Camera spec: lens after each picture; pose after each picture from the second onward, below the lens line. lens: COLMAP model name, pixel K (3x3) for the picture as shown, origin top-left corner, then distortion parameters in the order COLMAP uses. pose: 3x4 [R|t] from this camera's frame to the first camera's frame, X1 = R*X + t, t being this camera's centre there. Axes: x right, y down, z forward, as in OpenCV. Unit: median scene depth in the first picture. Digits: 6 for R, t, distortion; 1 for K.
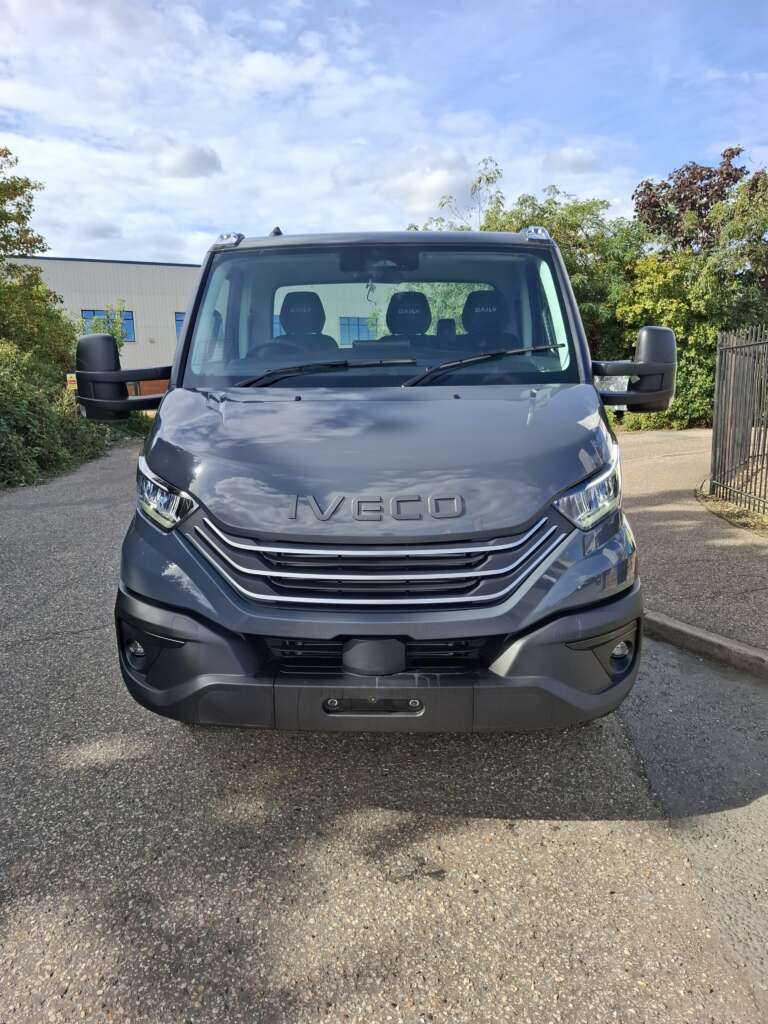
lens RADIAL K [[693.9, 0, 397.5], [0, 693.9, 513.4], [0, 0, 1]] dist [0.065186, -0.060506]
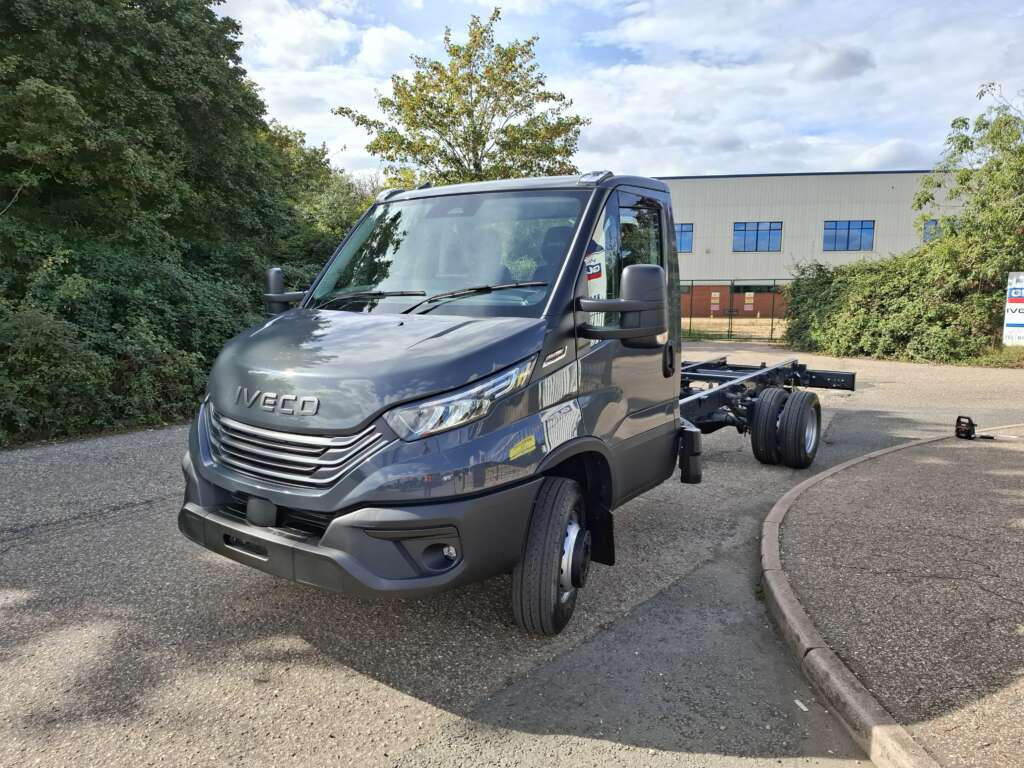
lens RADIAL K [[693.9, 0, 512.0], [0, 693.9, 384.0], [0, 0, 1]] dist [0.065186, -0.060506]
pose [[0.837247, 0.092928, -0.538870, 1.001662], [-0.120853, 0.992531, -0.016608, -0.070631], [0.533302, 0.079029, 0.842225, 0.082932]]
